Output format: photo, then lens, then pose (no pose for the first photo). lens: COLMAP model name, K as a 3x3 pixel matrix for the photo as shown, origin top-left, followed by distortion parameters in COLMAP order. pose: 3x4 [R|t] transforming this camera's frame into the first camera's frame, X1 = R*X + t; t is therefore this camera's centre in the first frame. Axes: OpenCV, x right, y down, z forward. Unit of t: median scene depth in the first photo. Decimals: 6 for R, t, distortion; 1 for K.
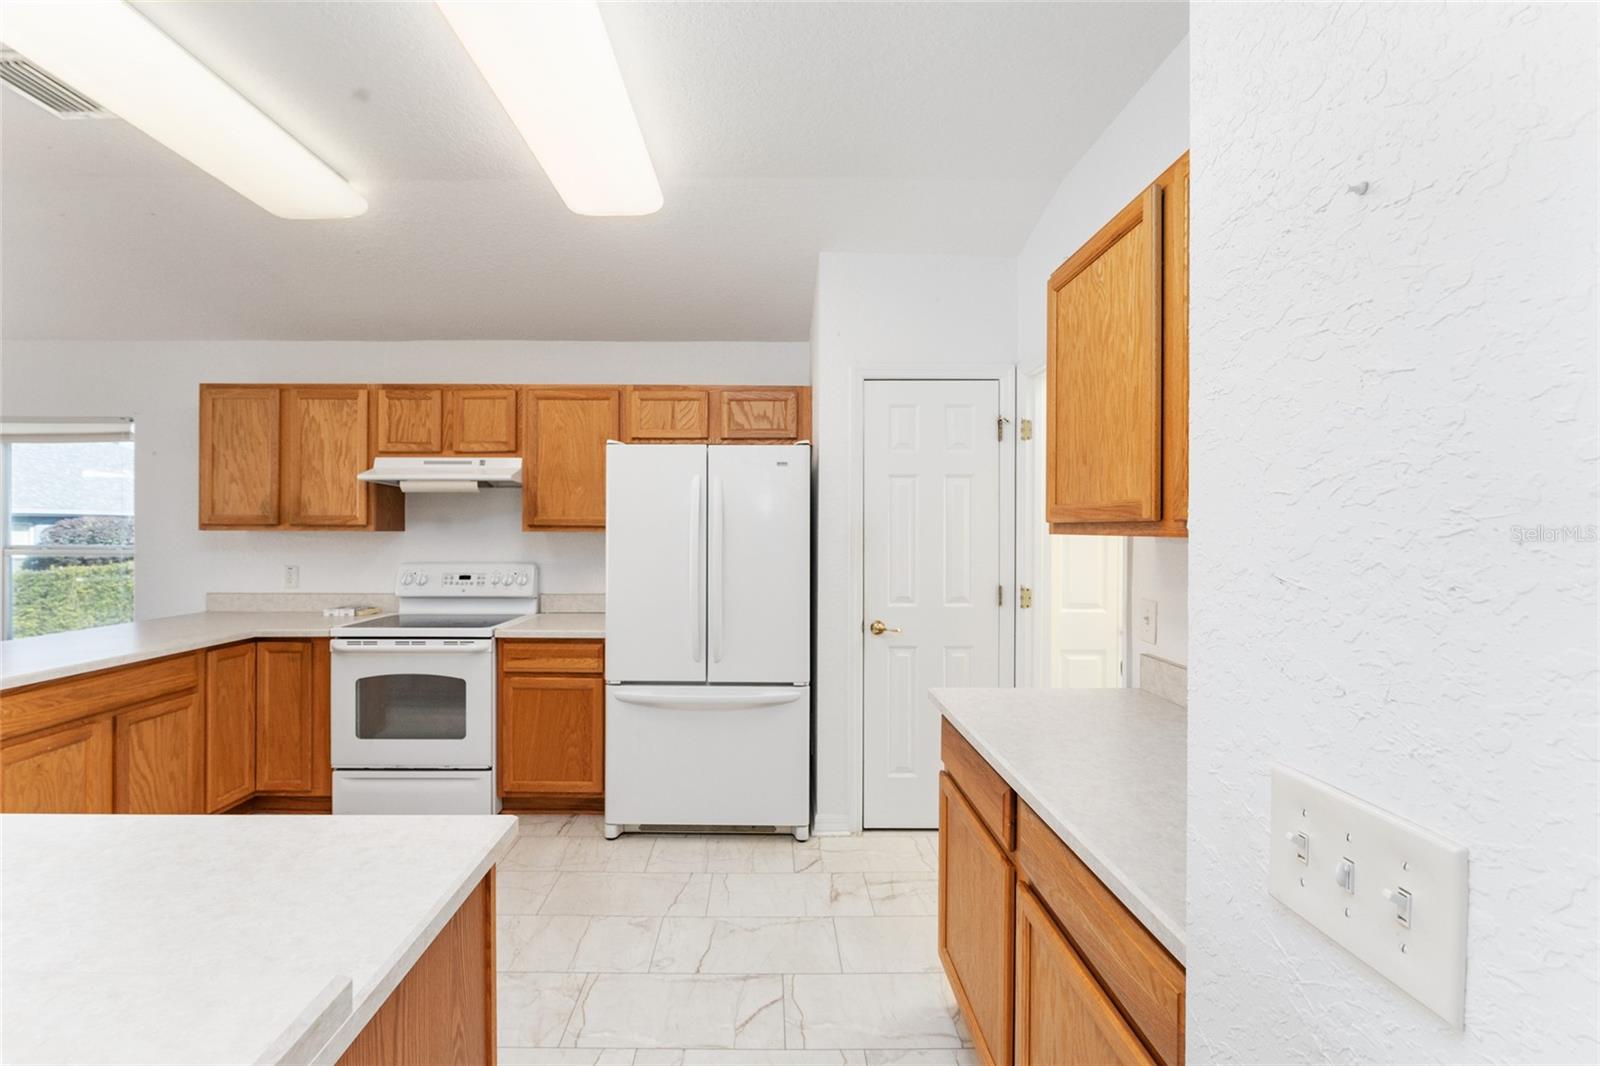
lens RADIAL K [[698.1, 0, 771.5], [0, 698.1, 524.5], [0, 0, 1]] dist [-0.000792, -0.001122]
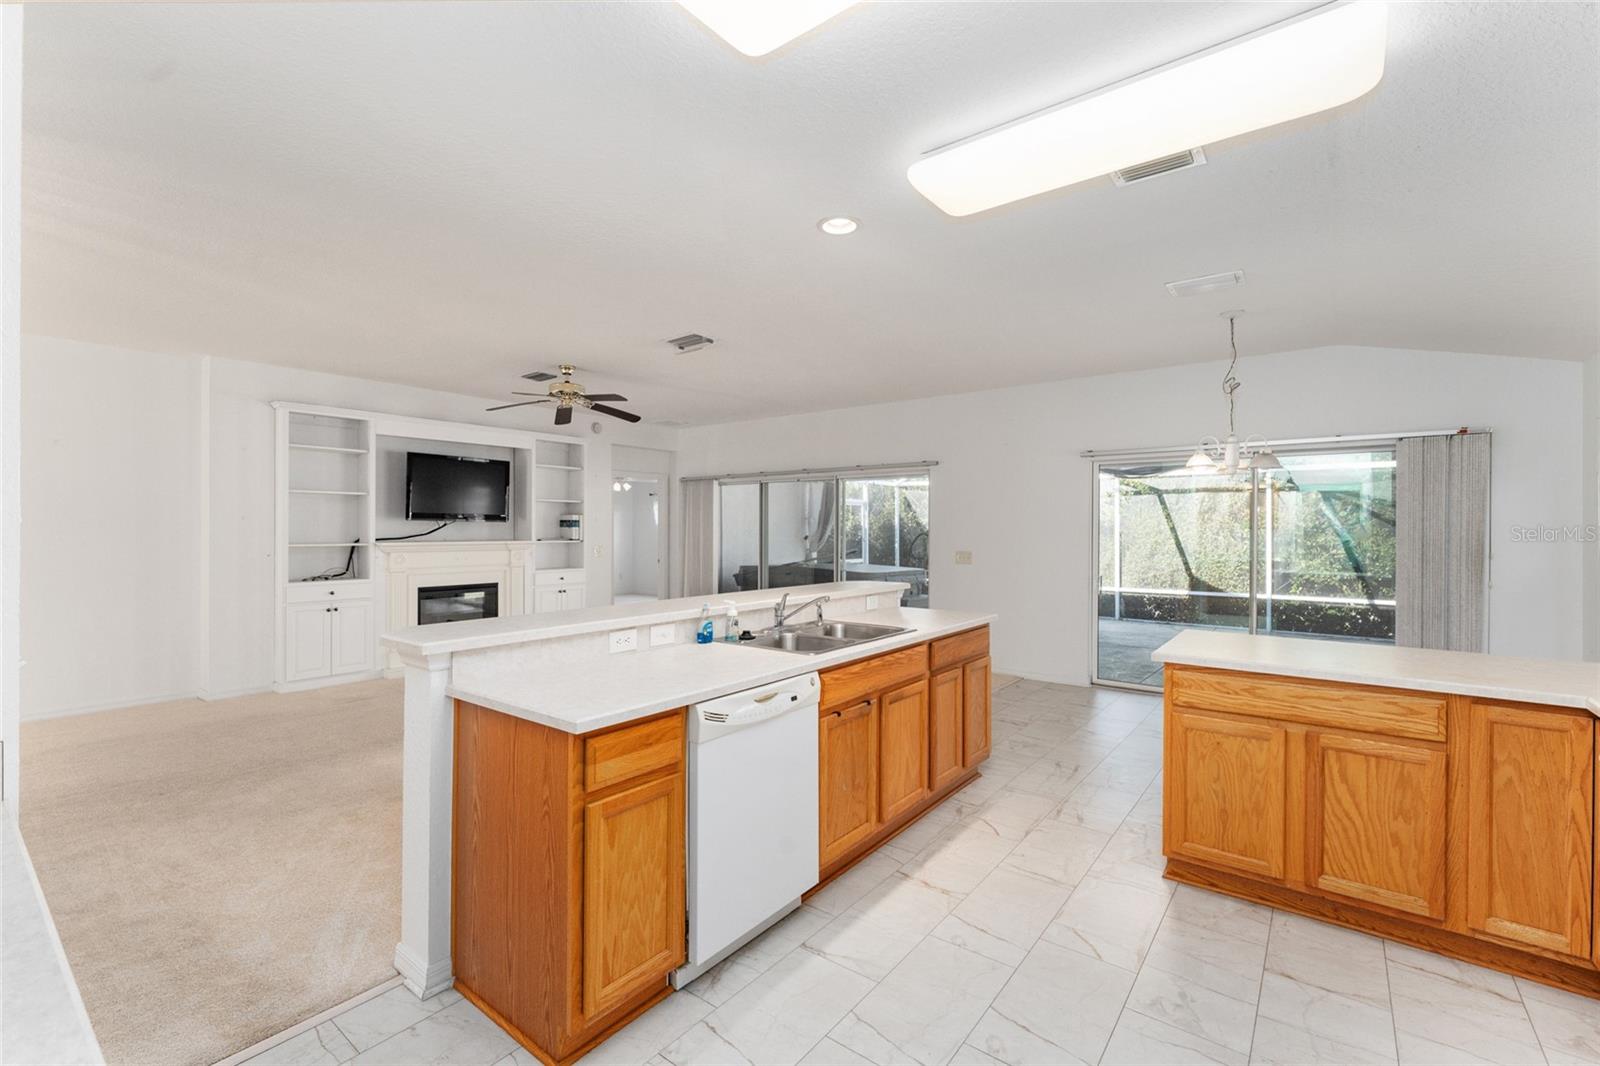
lens RADIAL K [[698.1, 0, 789.3], [0, 698.1, 517.5], [0, 0, 1]] dist [-0.000792, -0.001122]
pose [[-0.614866, -0.017681, -0.788433, 0.169422], [-0.005576, 0.999821, -0.018074, 0.005930], [0.788612, -0.006717, -0.614855, 0.754082]]
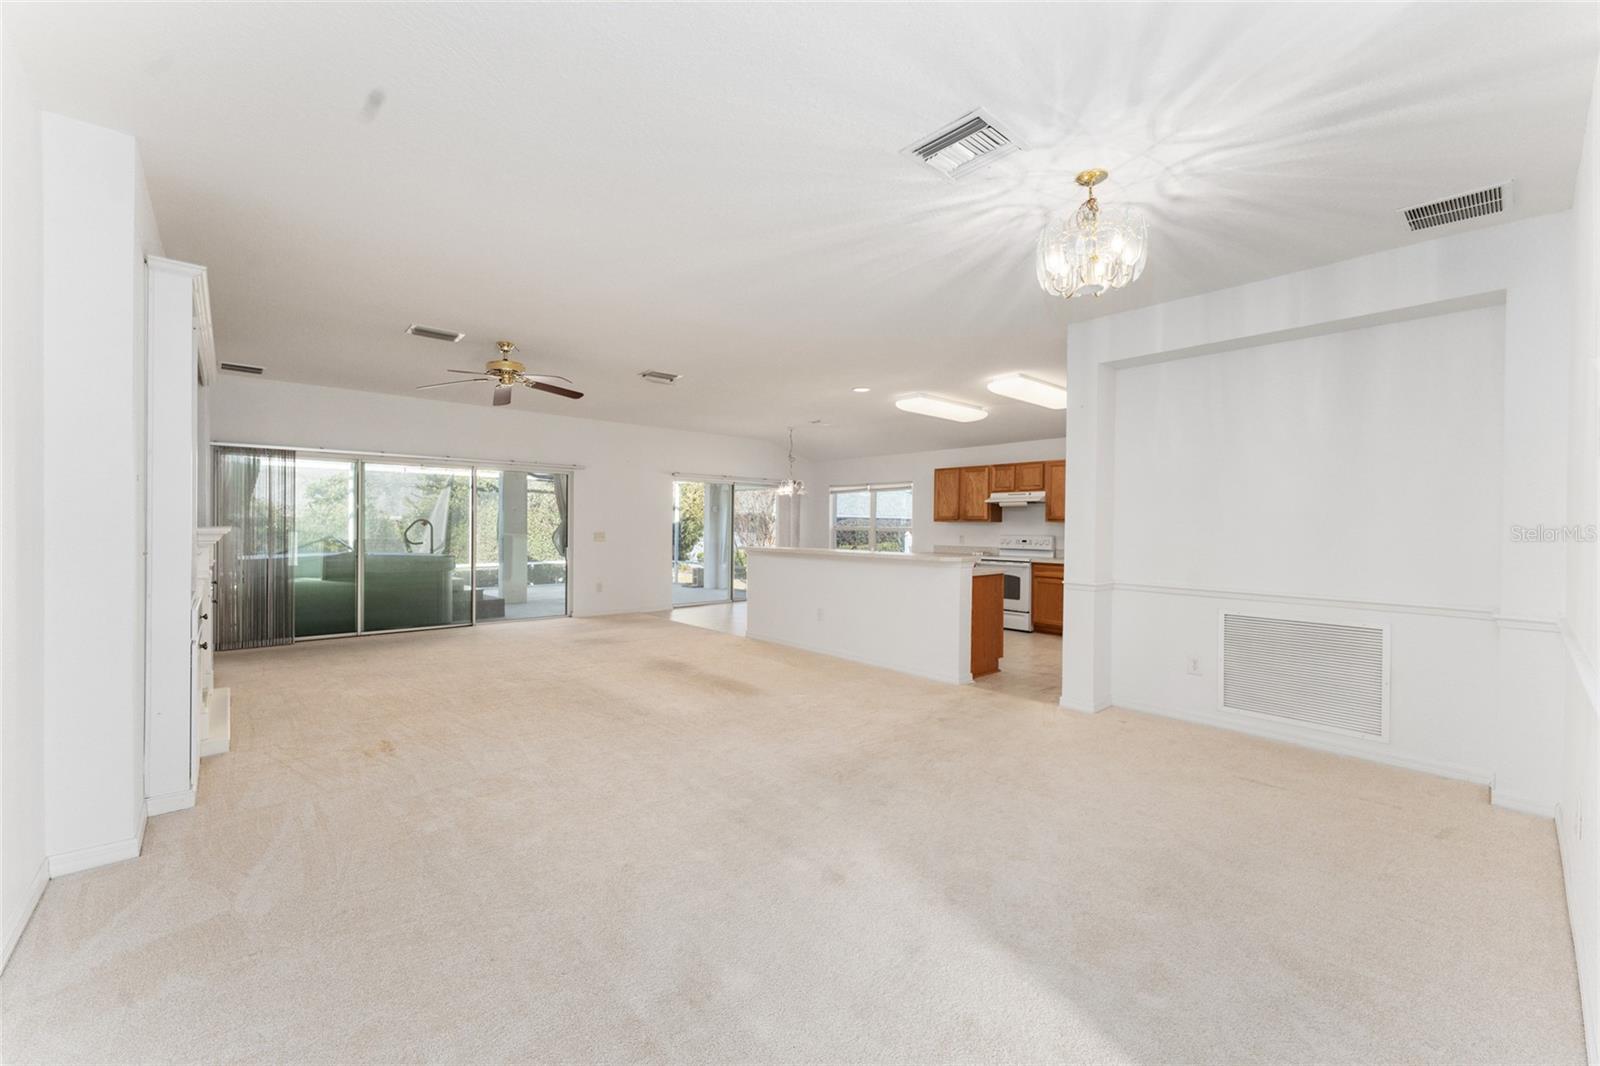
lens RADIAL K [[637.8, 0, 791.2], [0, 637.8, 529.7], [0, 0, 1]] dist [-0.003714, 0.001672]
pose [[0.660411, 0.008690, -0.750854, 0.720785], [-0.007660, 0.999959, 0.004836, 0.033067], [0.750865, 0.002558, 0.660450, -1.118897]]
